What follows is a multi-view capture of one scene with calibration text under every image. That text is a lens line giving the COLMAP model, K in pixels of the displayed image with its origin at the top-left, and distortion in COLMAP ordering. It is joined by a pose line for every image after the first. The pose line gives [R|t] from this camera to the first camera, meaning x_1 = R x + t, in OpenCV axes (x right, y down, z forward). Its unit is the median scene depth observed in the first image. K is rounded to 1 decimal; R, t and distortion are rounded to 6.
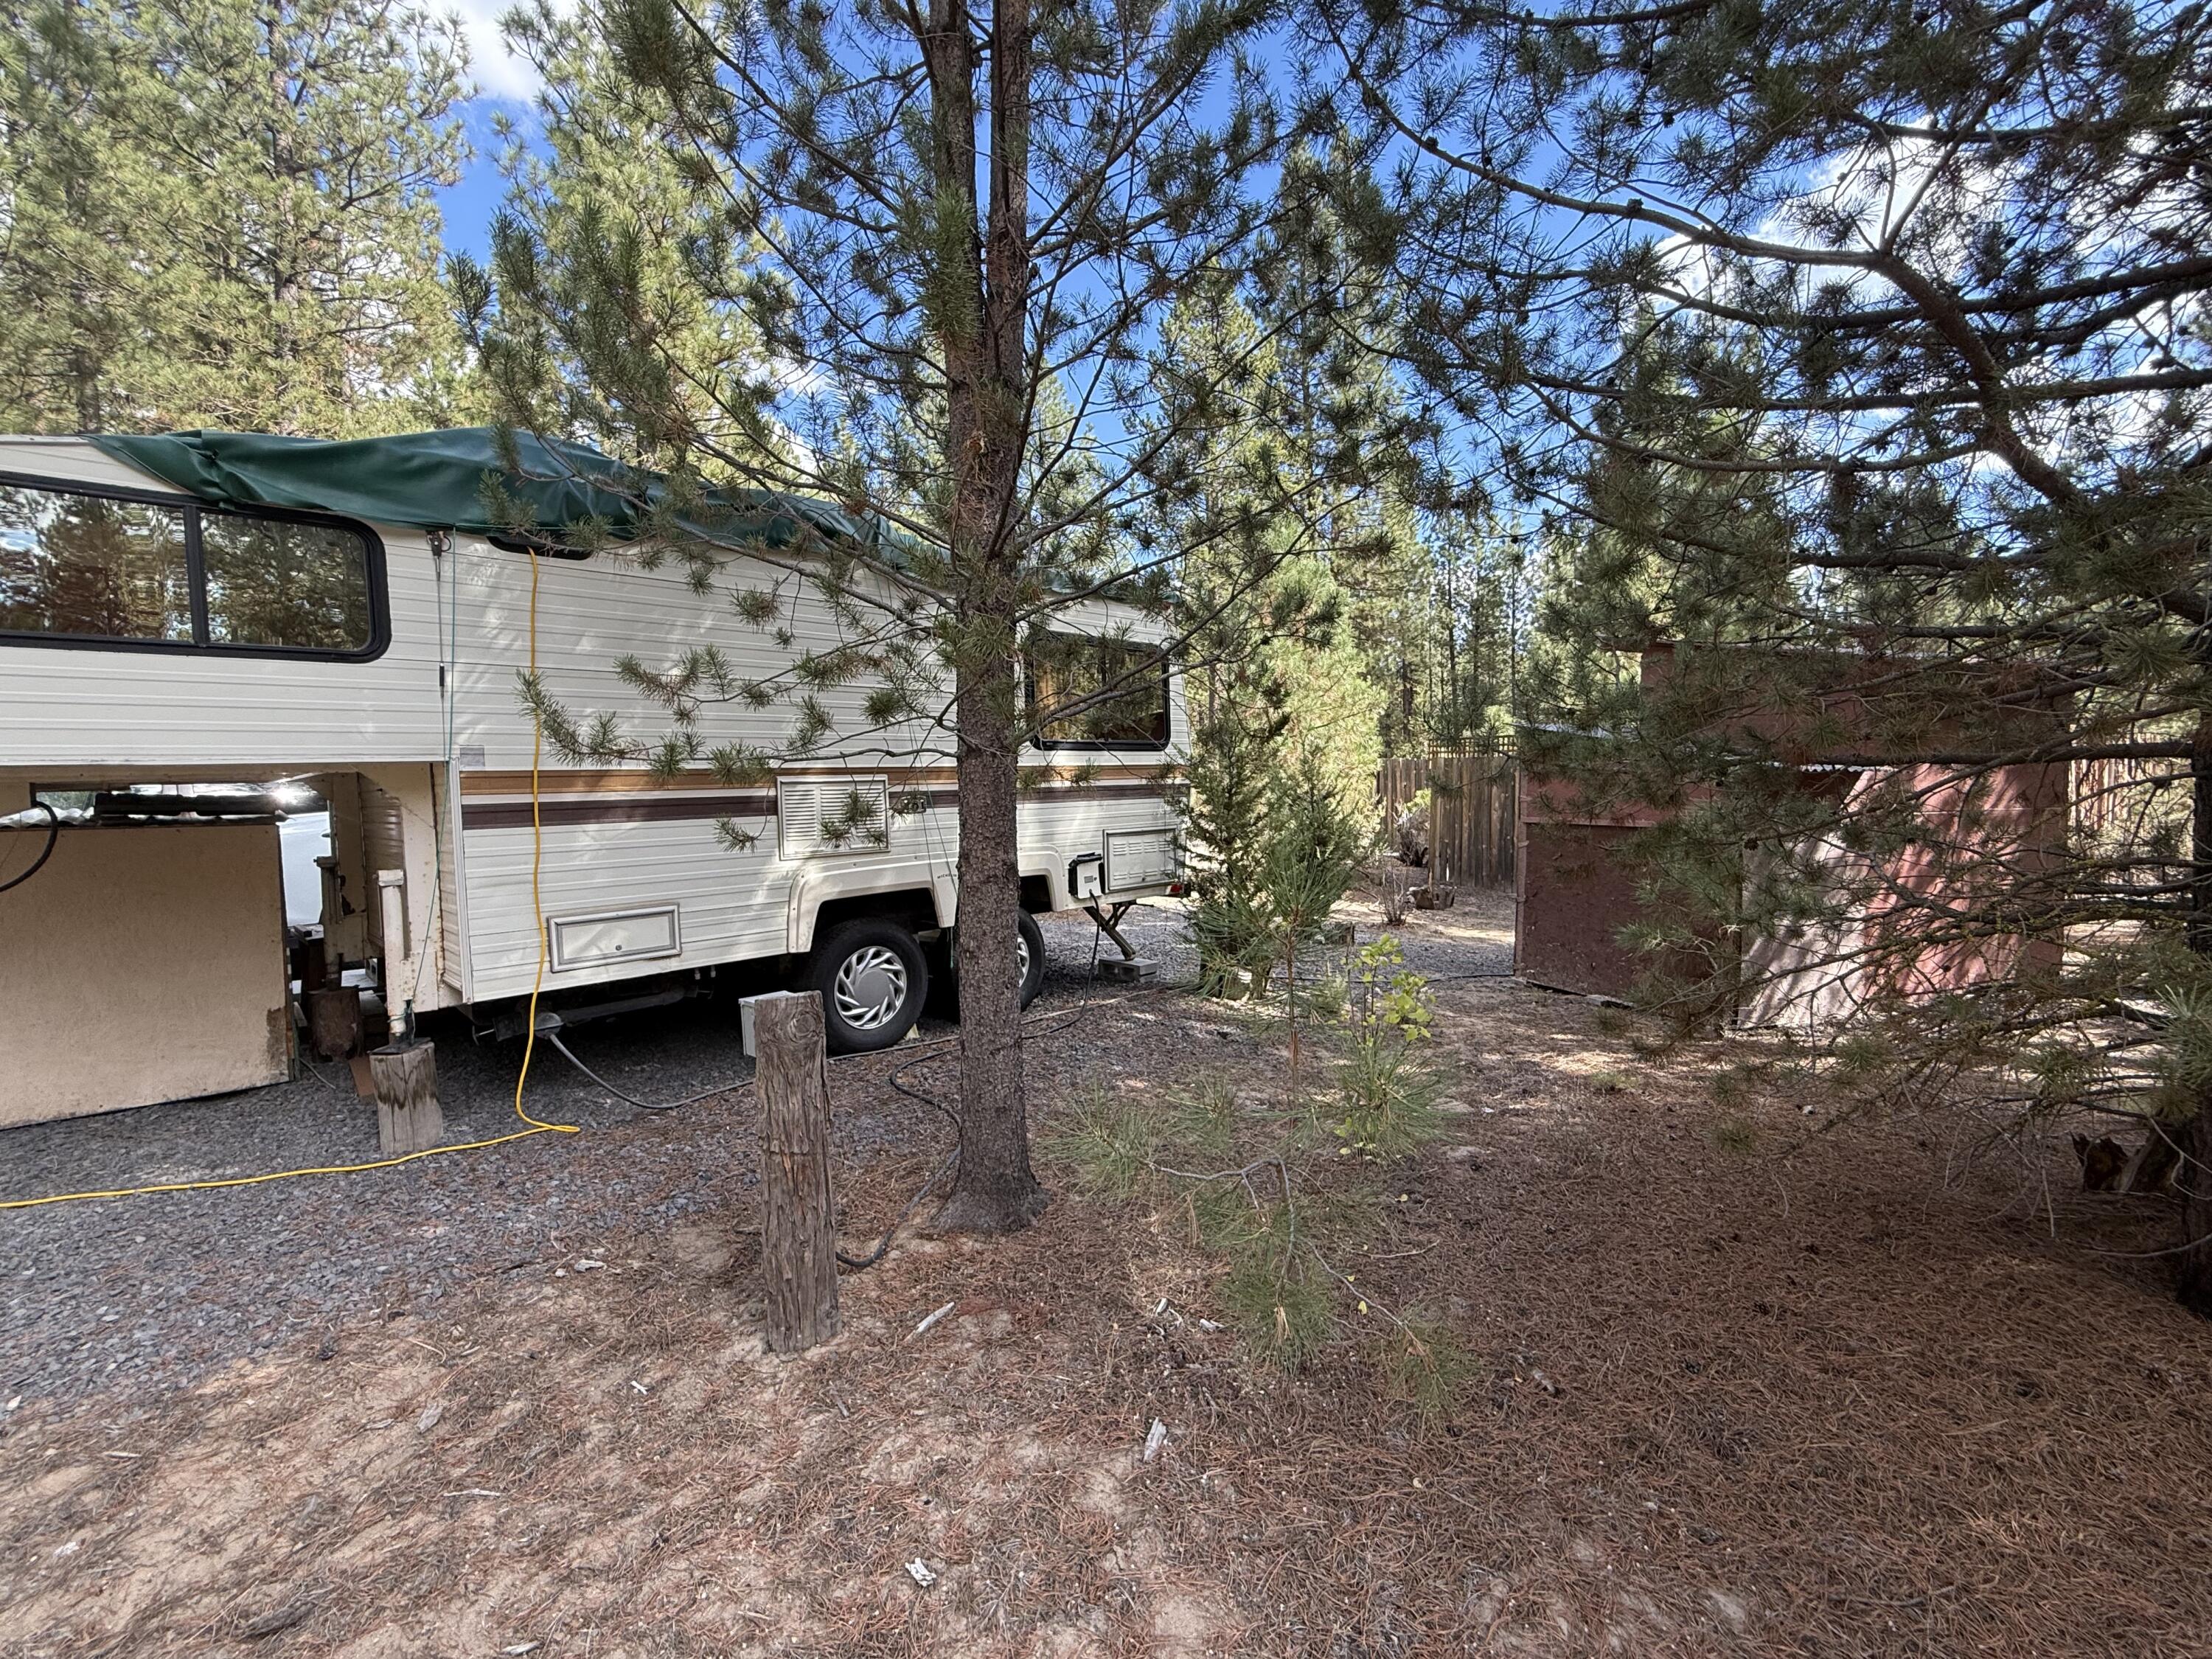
lens RADIAL K [[951.7, 0, 1106.0], [0, 951.7, 829.5], [0, 0, 1]] dist [0.000113, -0.000102]
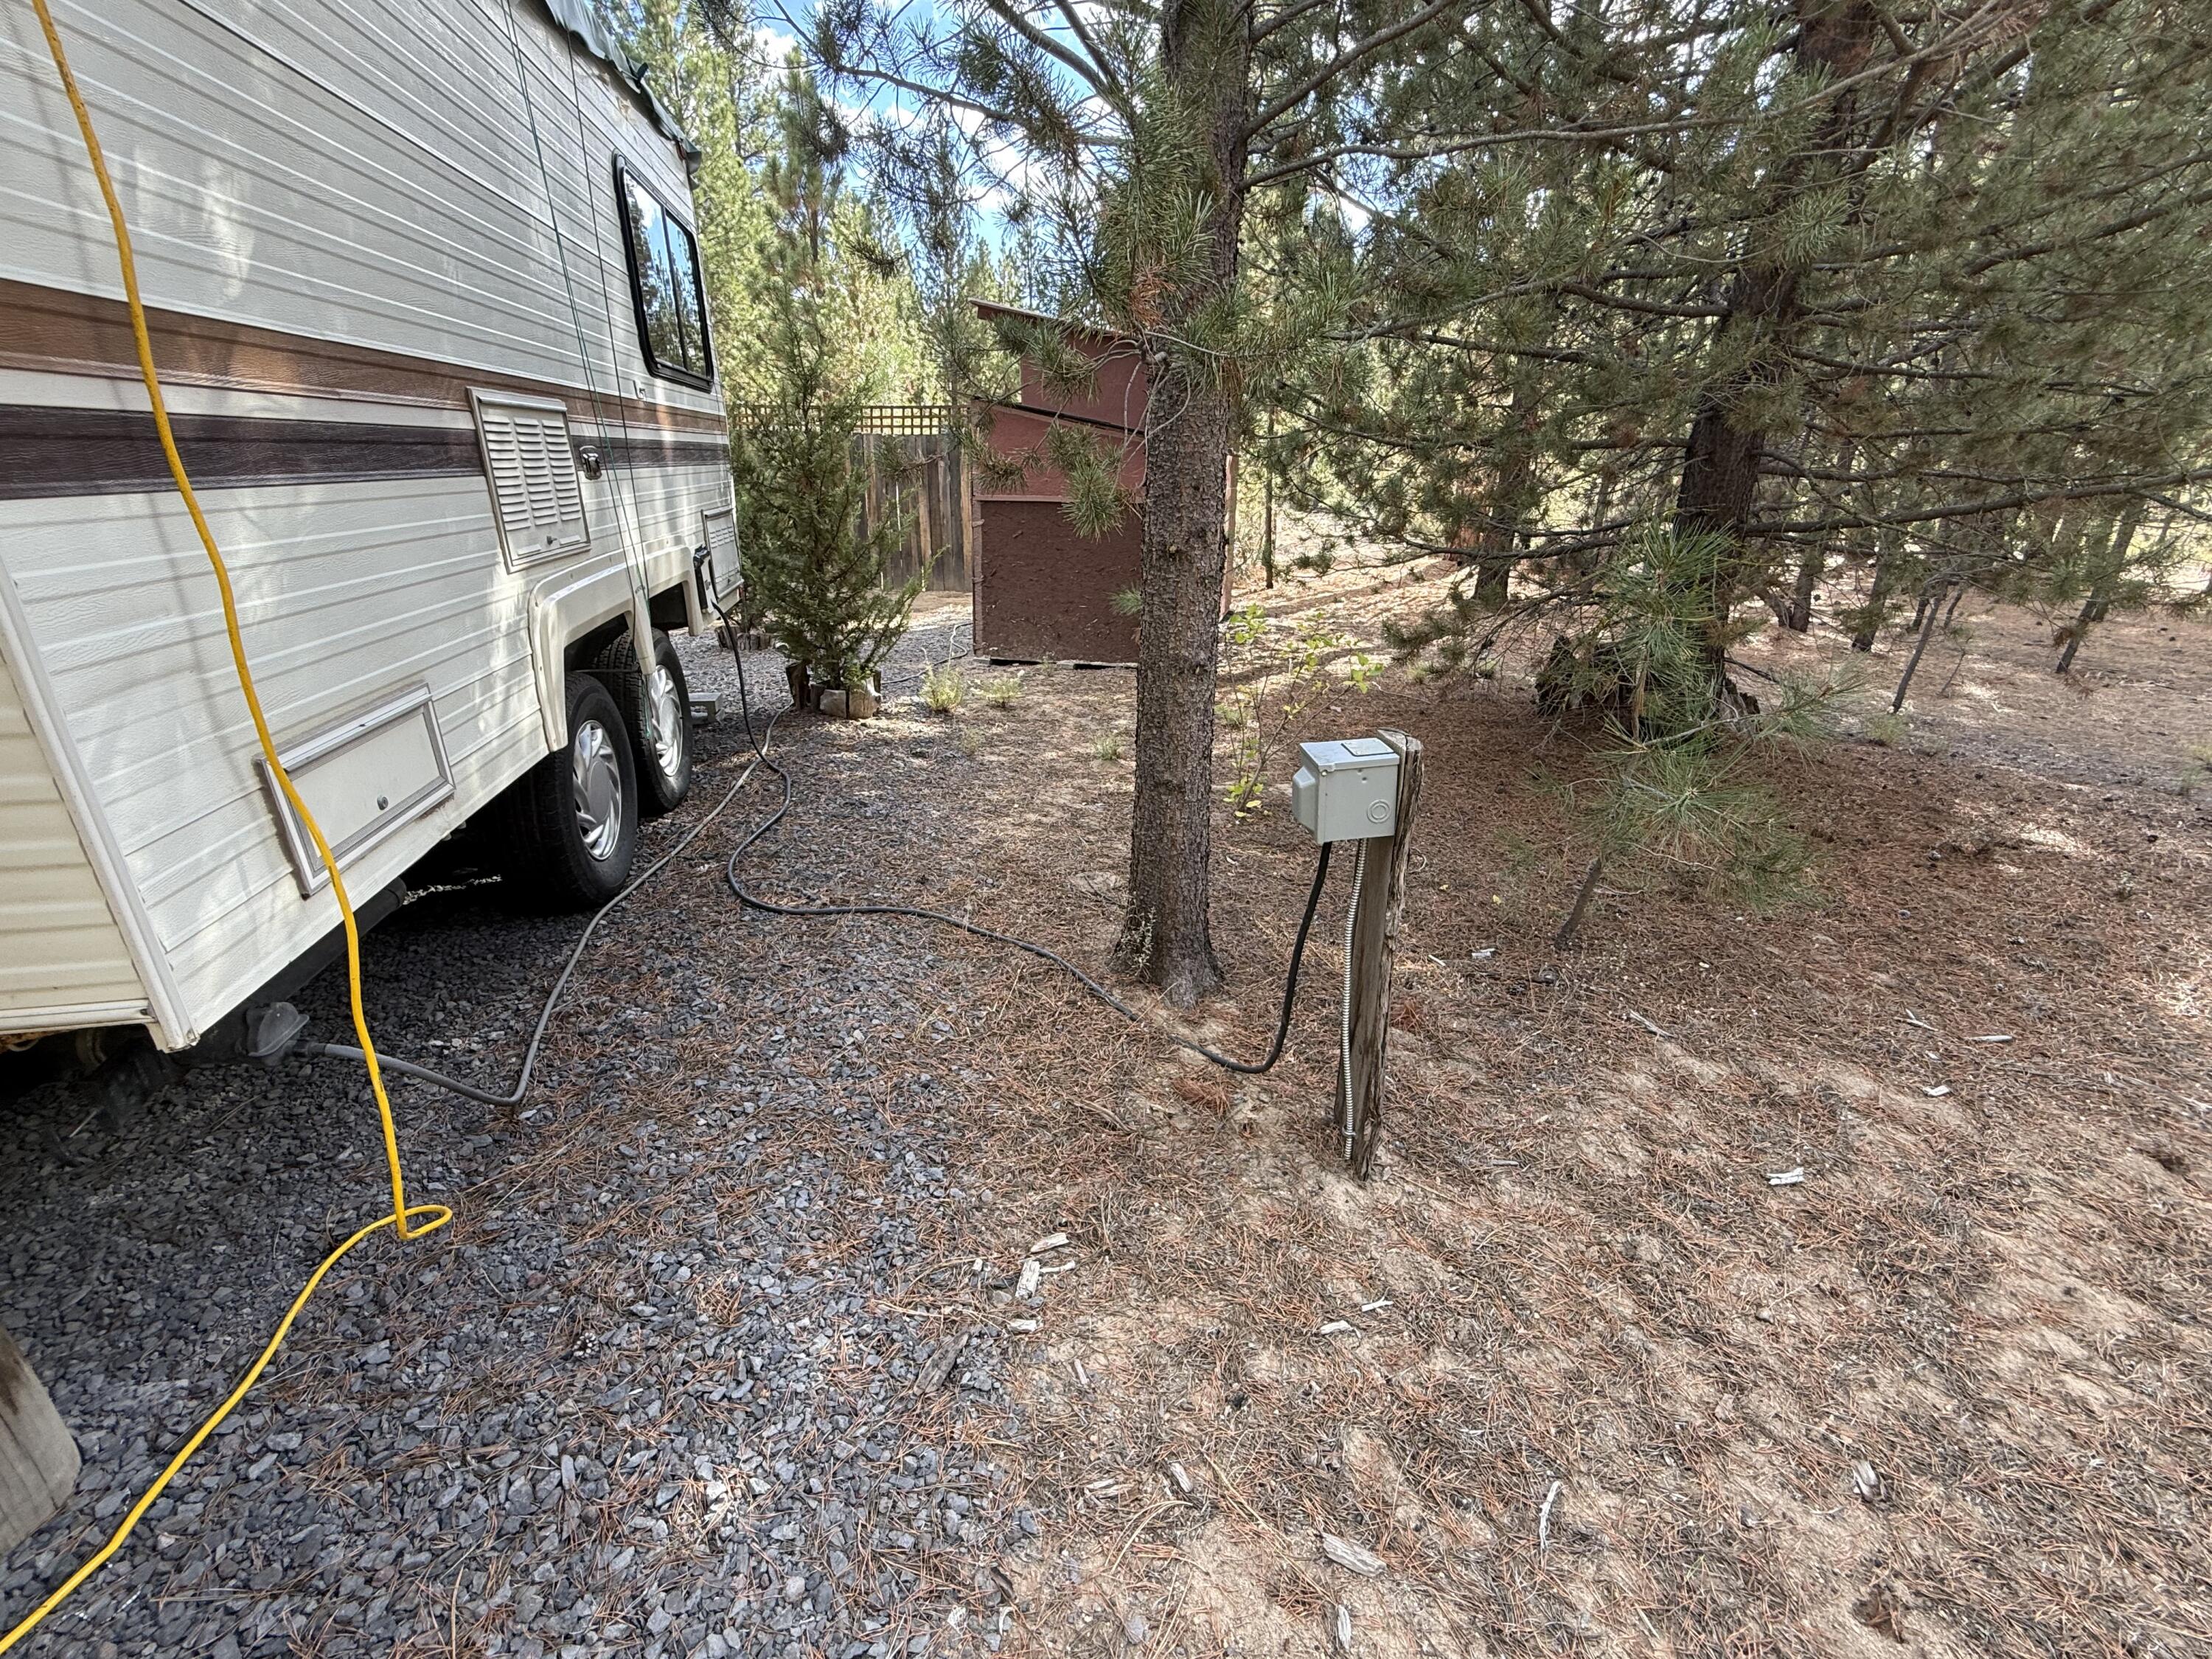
lens RADIAL K [[991.3, 0, 1106.0], [0, 991.3, 829.5], [0, 0, 1]] dist [-0.001280, -0.000215]
pose [[0.591739, -0.273539, 0.758301, -0.766001], [0.040913, 0.949648, 0.310637, 0.016236], [-0.805090, -0.152792, 0.573135, 0.574839]]
